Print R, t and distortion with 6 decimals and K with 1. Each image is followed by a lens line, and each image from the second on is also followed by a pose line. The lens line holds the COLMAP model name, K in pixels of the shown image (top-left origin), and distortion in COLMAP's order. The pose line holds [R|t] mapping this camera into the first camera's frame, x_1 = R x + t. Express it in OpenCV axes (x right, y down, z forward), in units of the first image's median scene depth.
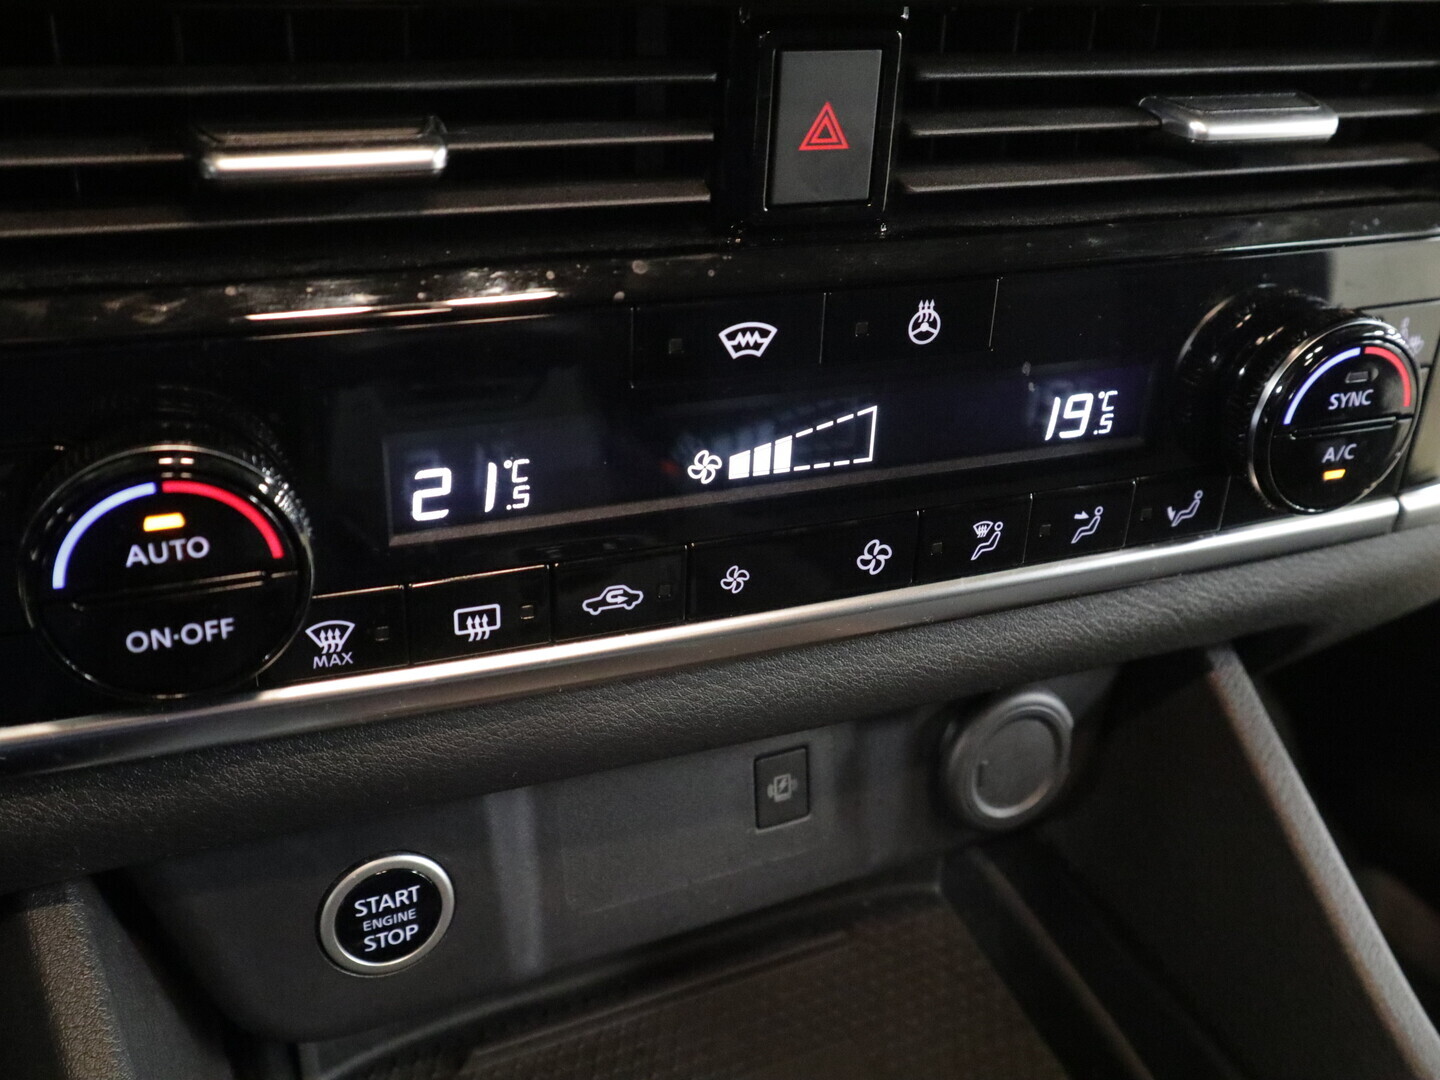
lens RADIAL K [[1430.5, 0, 720.0], [0, 1430.5, 540.0], [0, 0, 1]] dist [-0.022757, -0.010188]
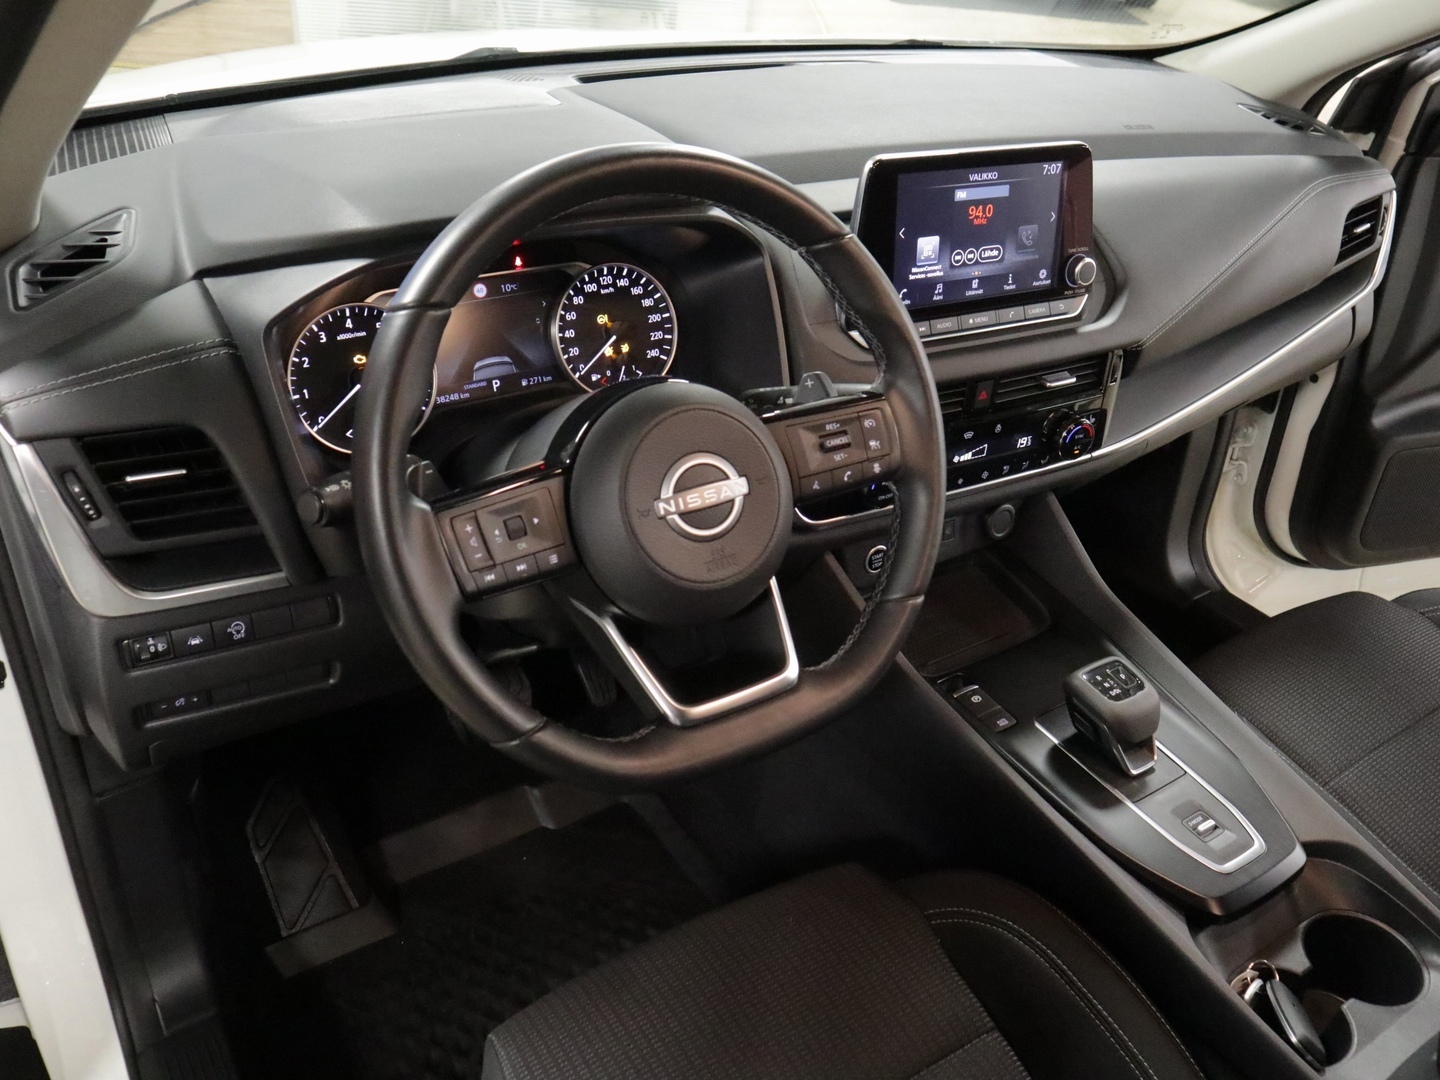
lens RADIAL K [[1227.8, 0, 720.0], [0, 1227.8, 540.0], [0, 0, 1]] dist [-0.060411, 0.006848]
pose [[0.991114, -0.054203, 0.121474, -1.246823], [0.042589, 0.994446, 0.096241, -0.198380], [-0.126016, -0.090212, 0.987918, -2.873861]]
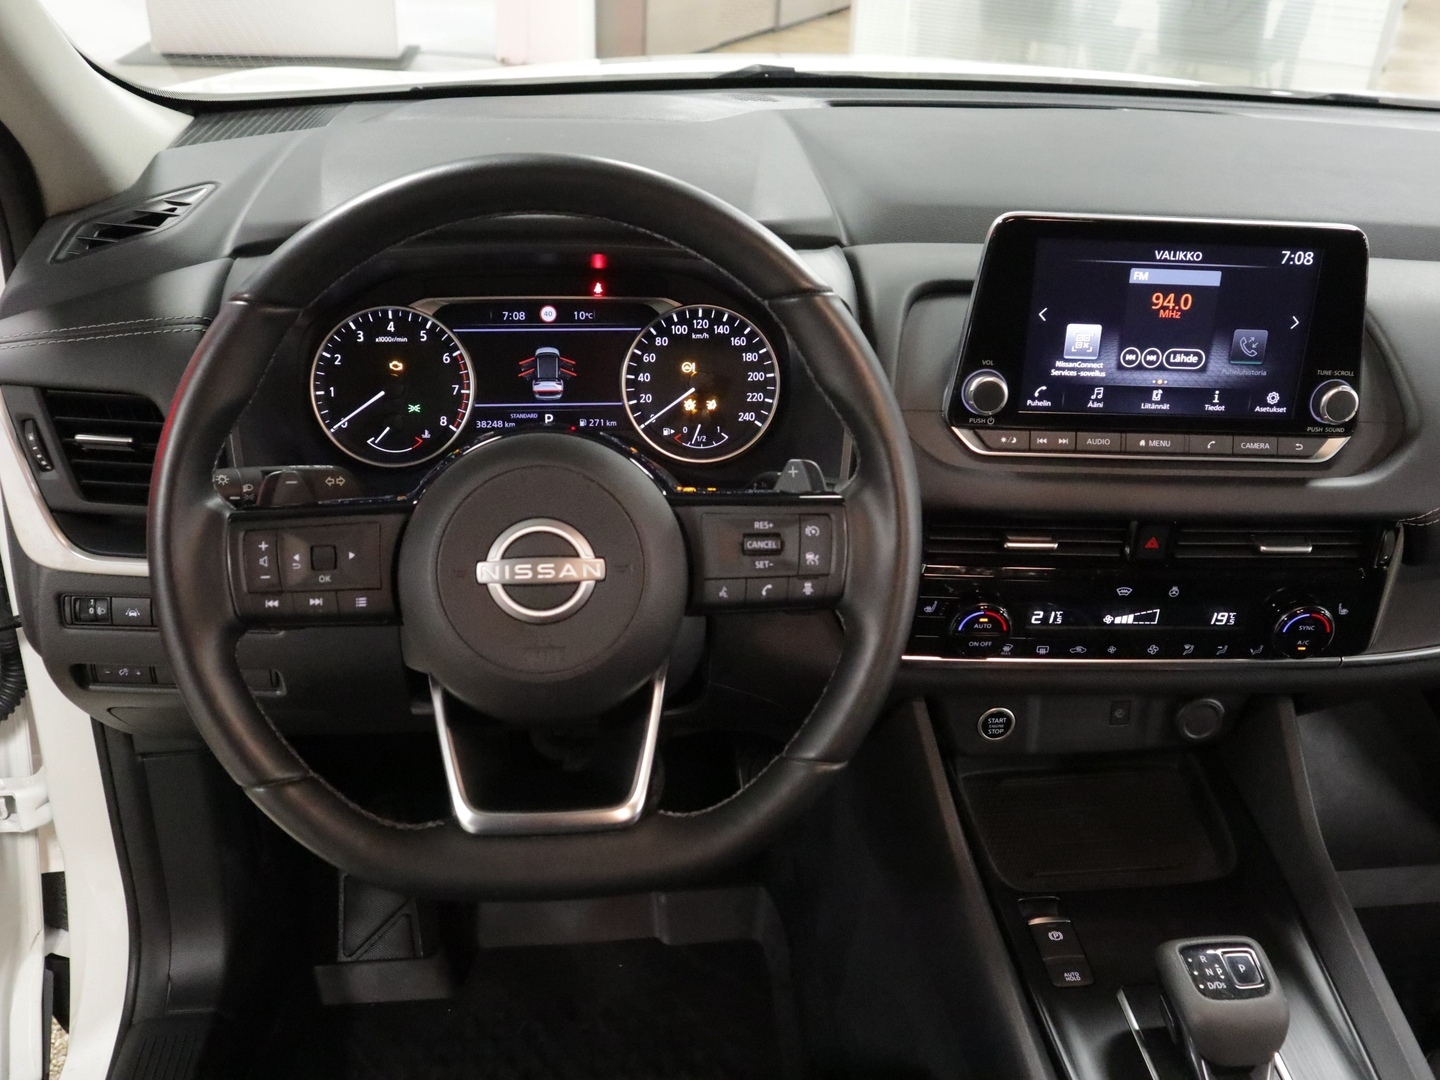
lens RADIAL K [[1376.9, 0, 720.0], [0, 1376.9, 540.0], [0, 0, 1]] dist [-0.051261, 0.025166]
pose [[0.943147, 0.154613, -0.294227, 0.050712], [-0.146636, 0.987970, 0.049122, -0.262070], [0.298282, -0.003185, 0.954472, -2.530096]]
